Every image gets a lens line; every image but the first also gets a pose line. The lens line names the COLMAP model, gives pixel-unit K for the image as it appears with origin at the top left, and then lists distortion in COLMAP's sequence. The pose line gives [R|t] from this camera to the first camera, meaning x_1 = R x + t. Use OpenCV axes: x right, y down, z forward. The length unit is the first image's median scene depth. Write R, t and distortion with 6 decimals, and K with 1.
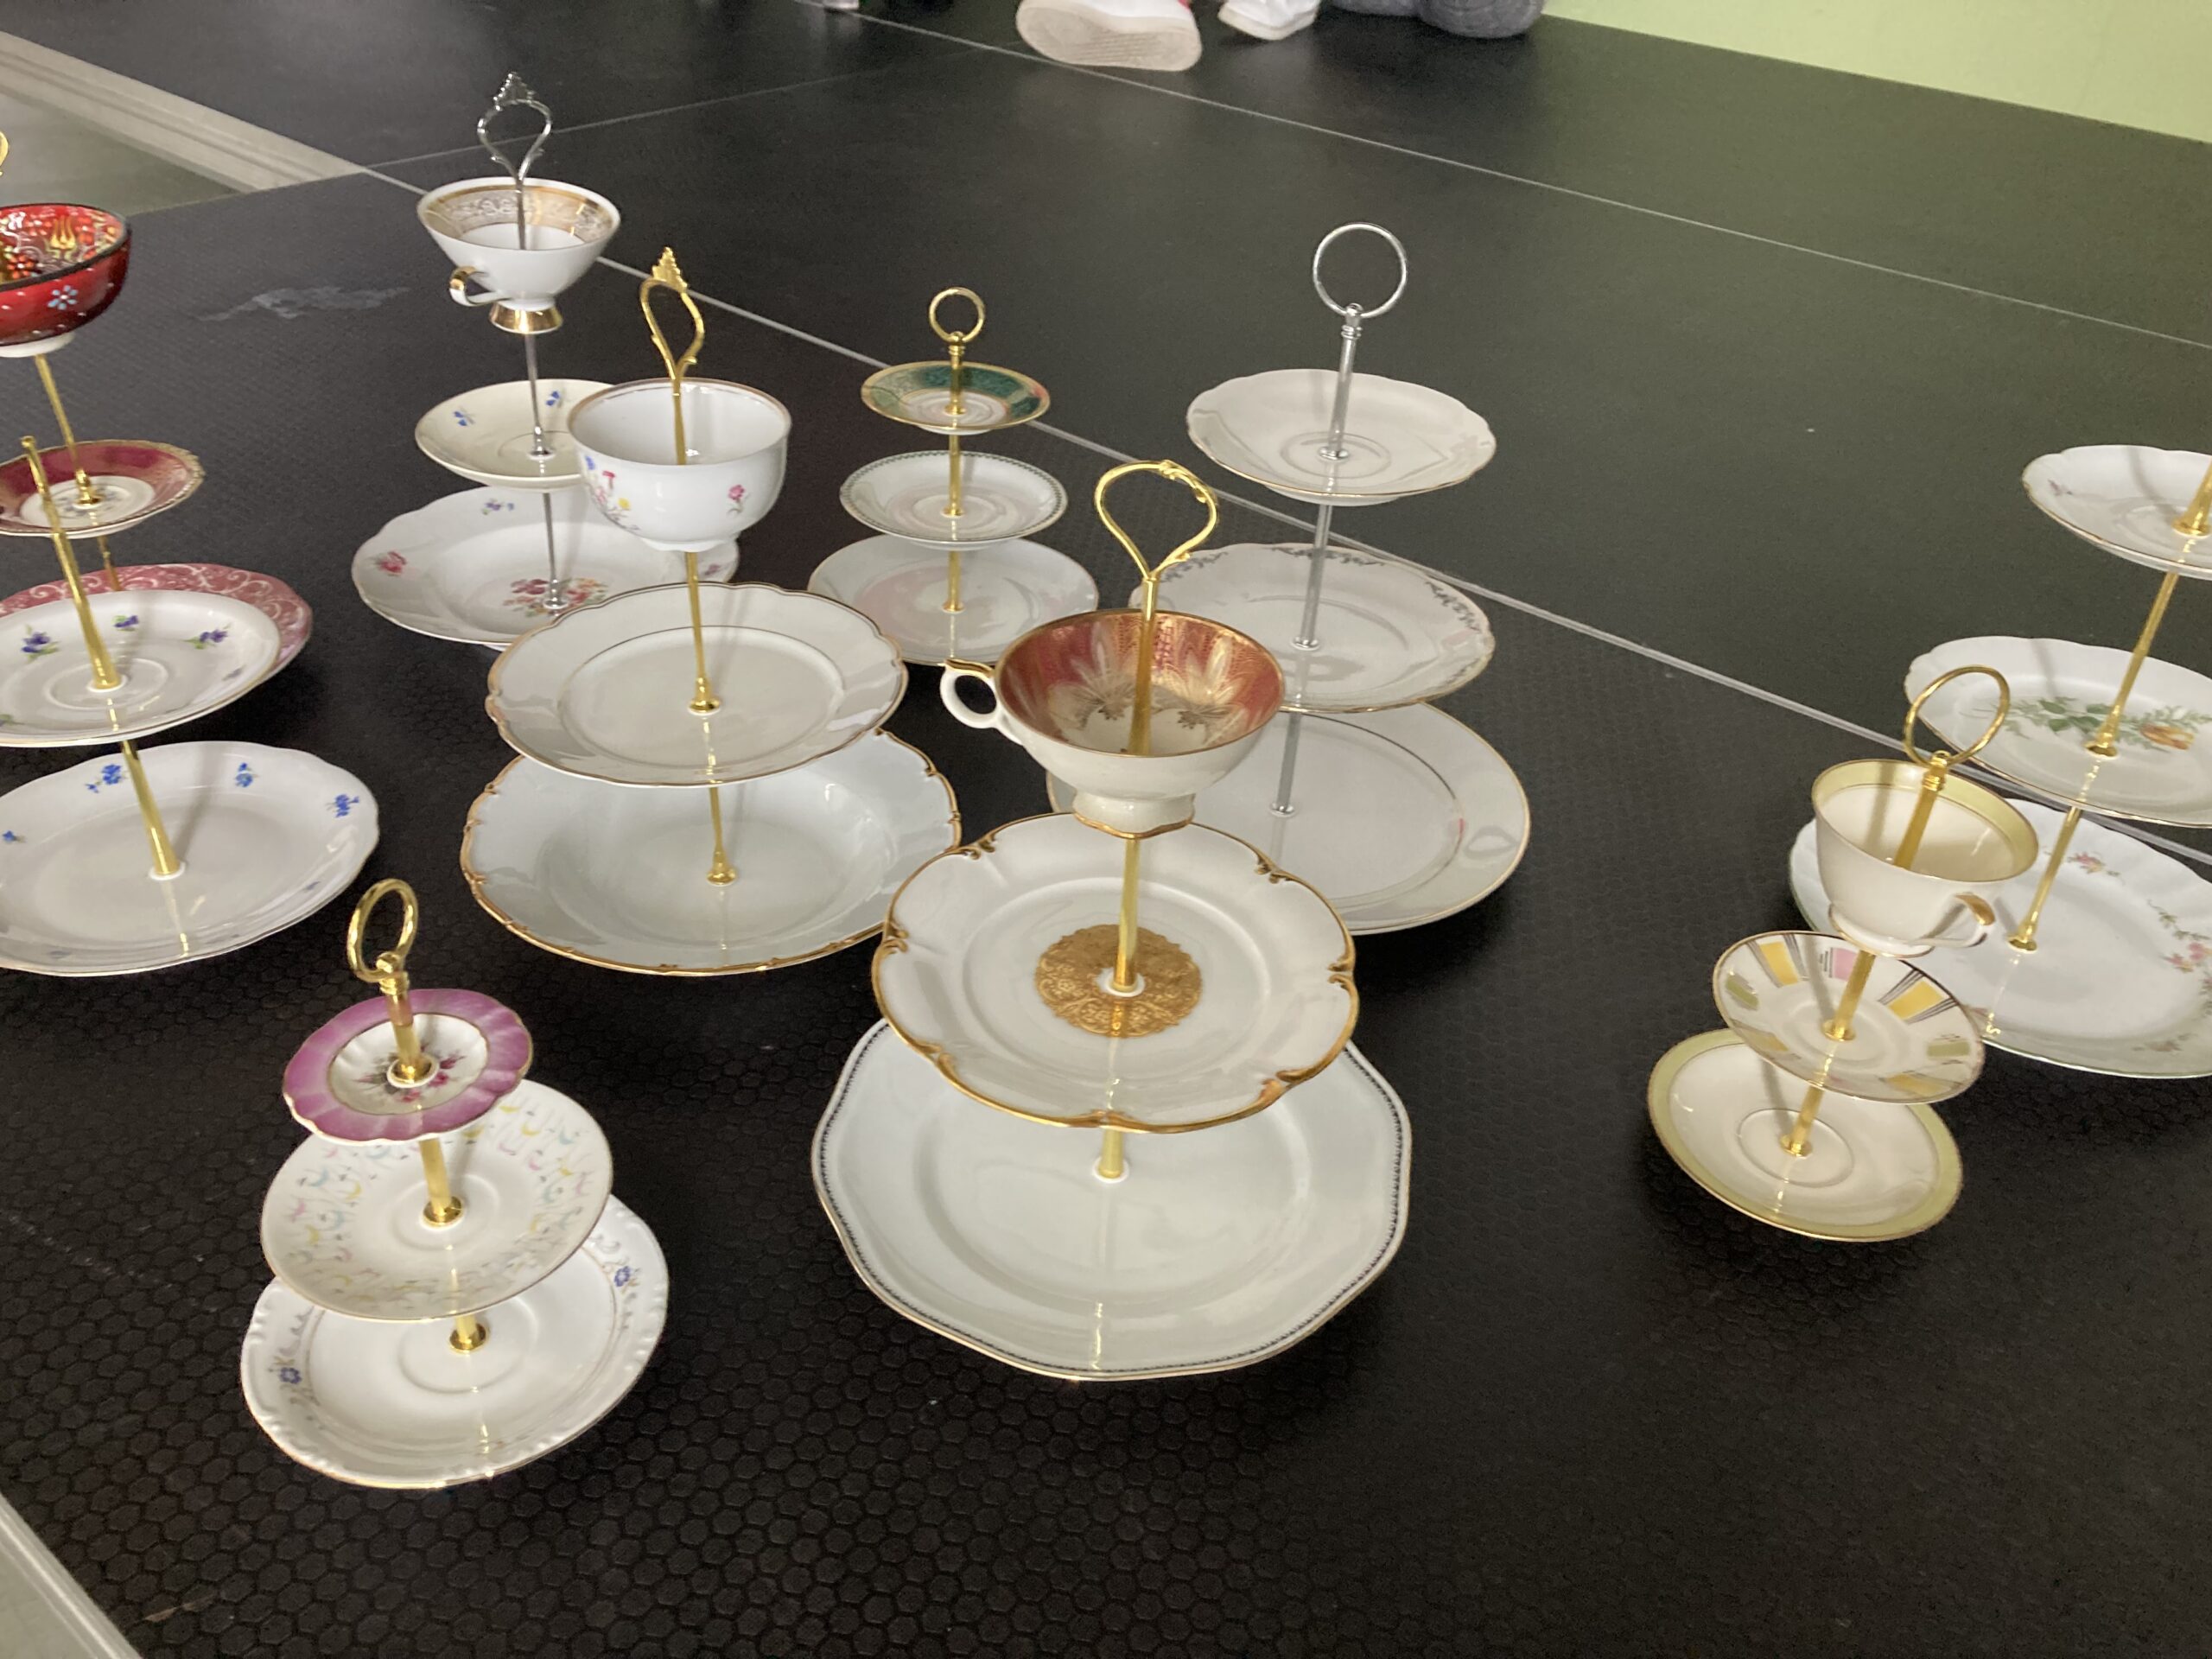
lens RADIAL K [[1770.0, 0, 1109.4], [0, 1770.0, 824.9], [0, 0, 1]] dist [0.043403, -0.046461]
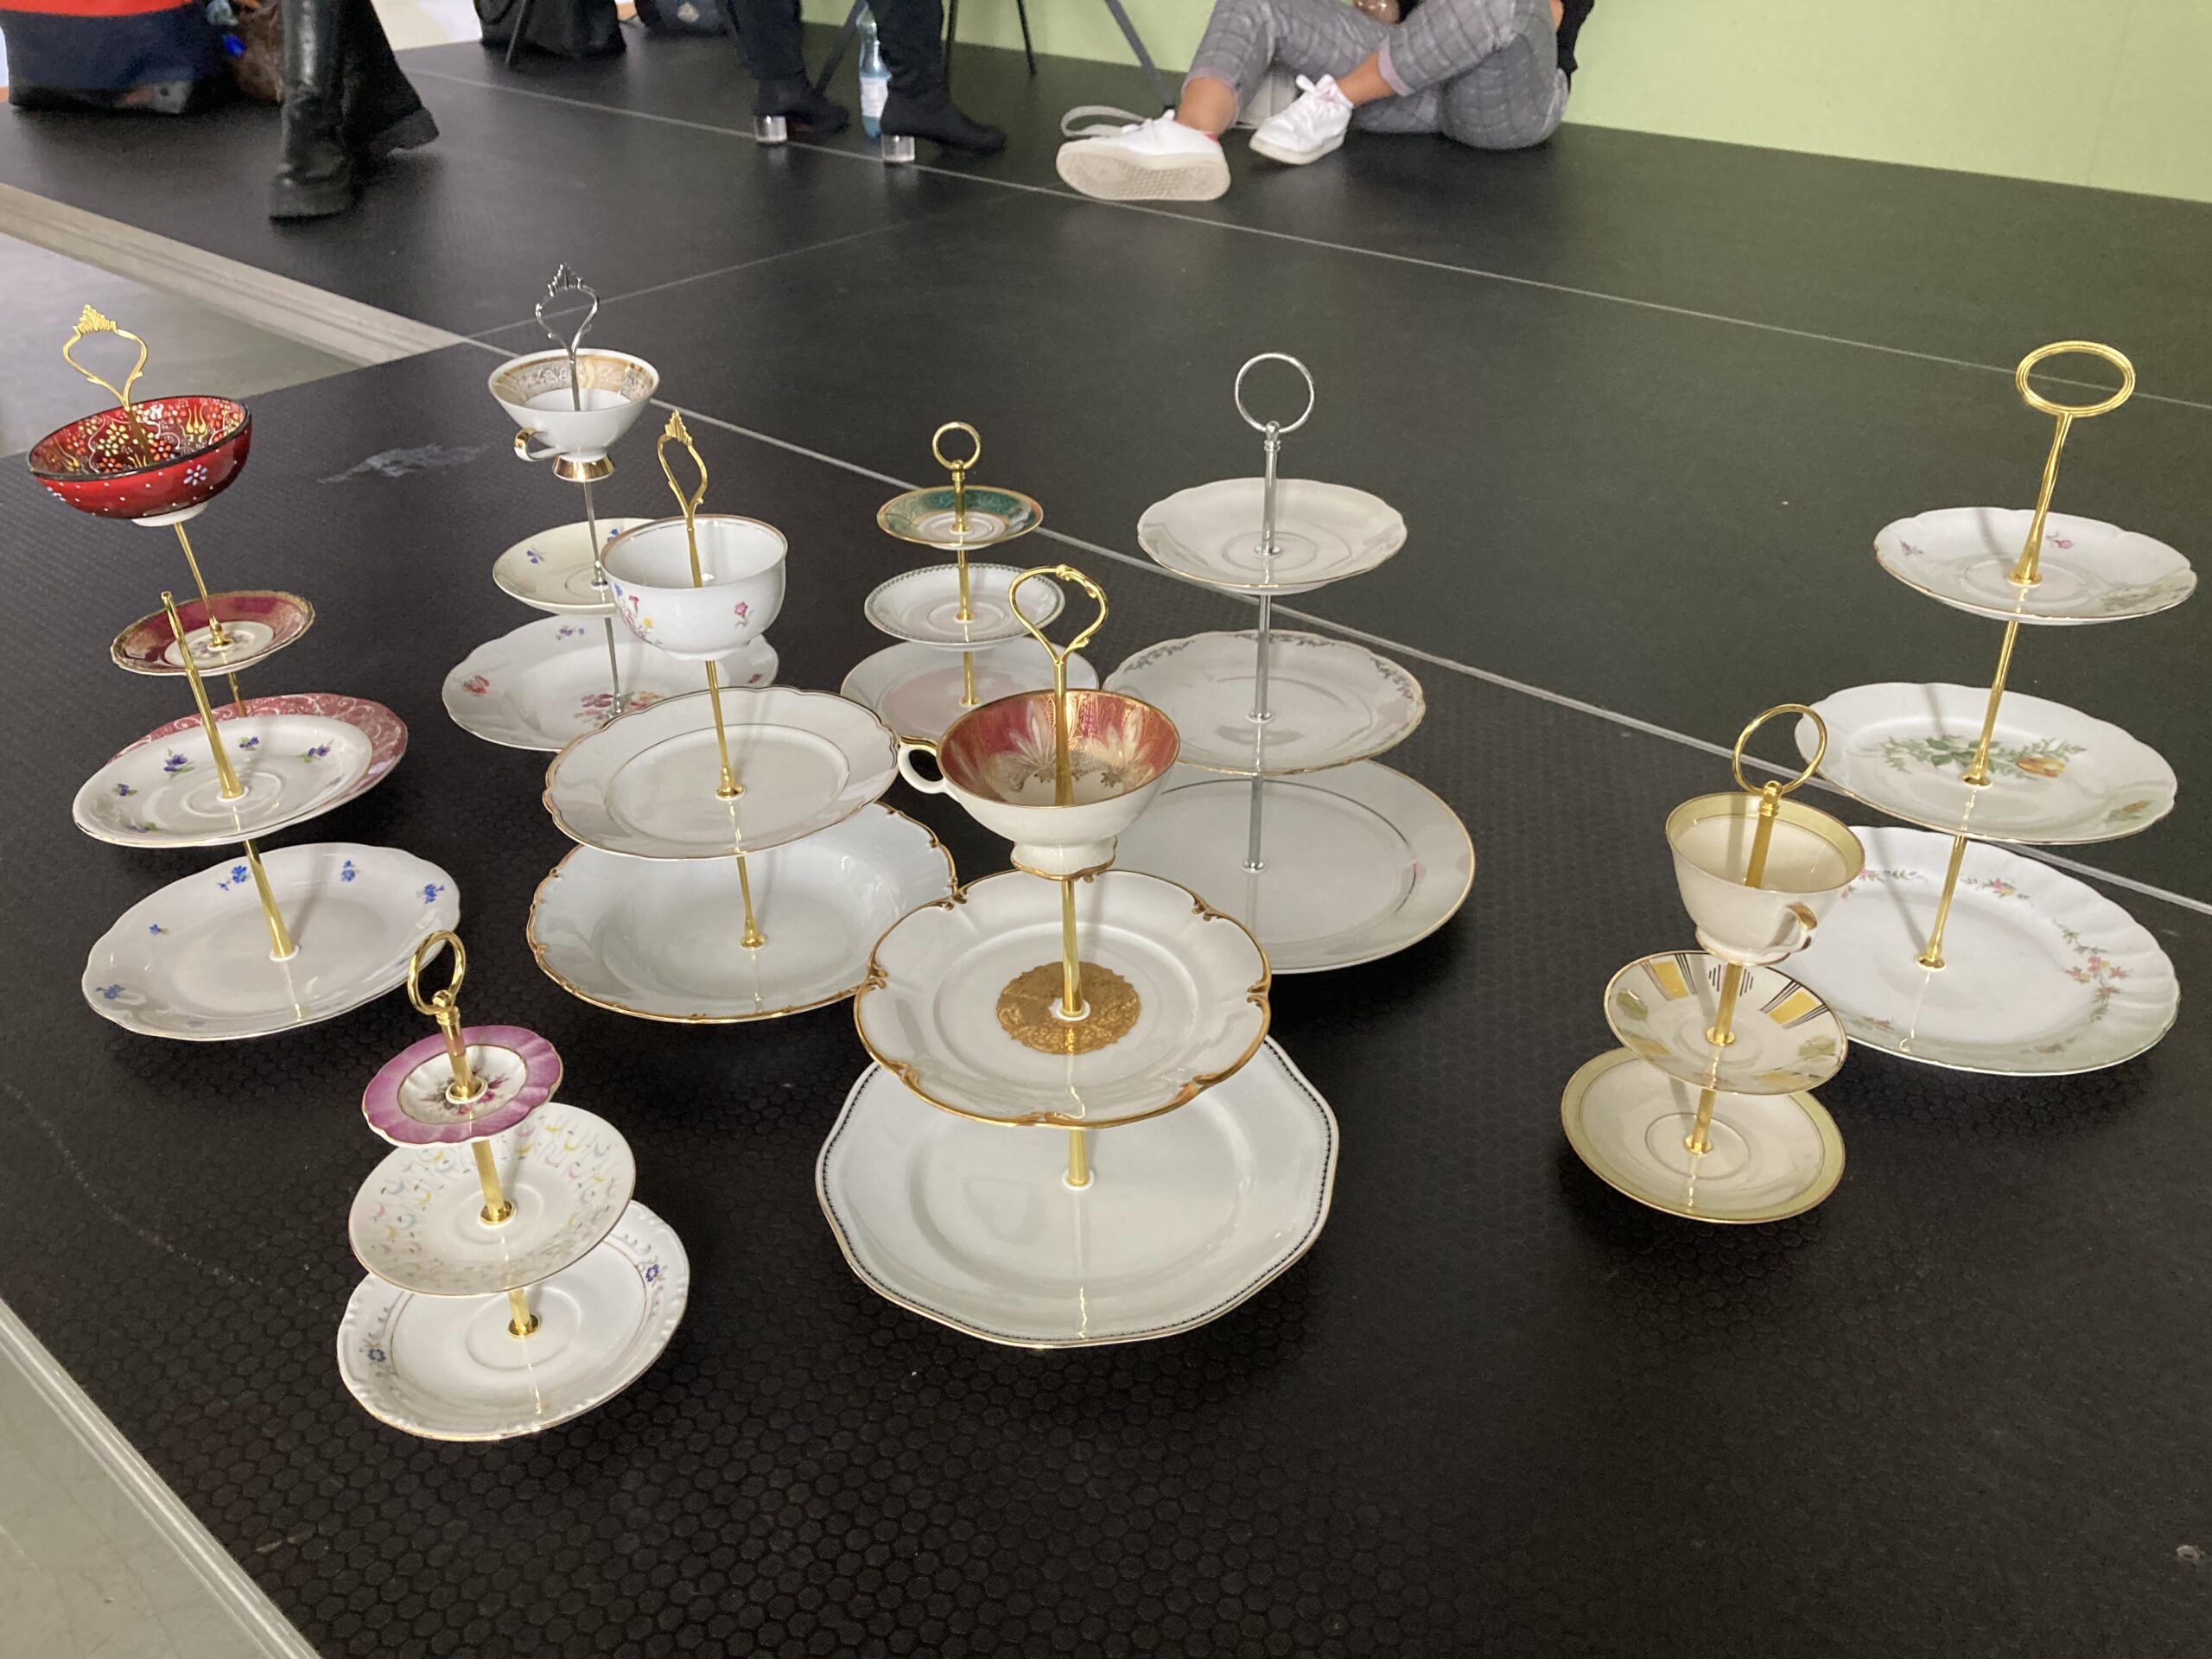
lens RADIAL K [[1770.0, 0, 1101.5], [0, 1770.0, 826.4], [0, 0, 1]] dist [0.043403, -0.046461]
pose [[0.996790, -0.040060, -0.069322, 0.101332], [0.036112, 0.997704, -0.057290, 0.032626], [0.071458, 0.054603, 0.995948, -0.145756]]
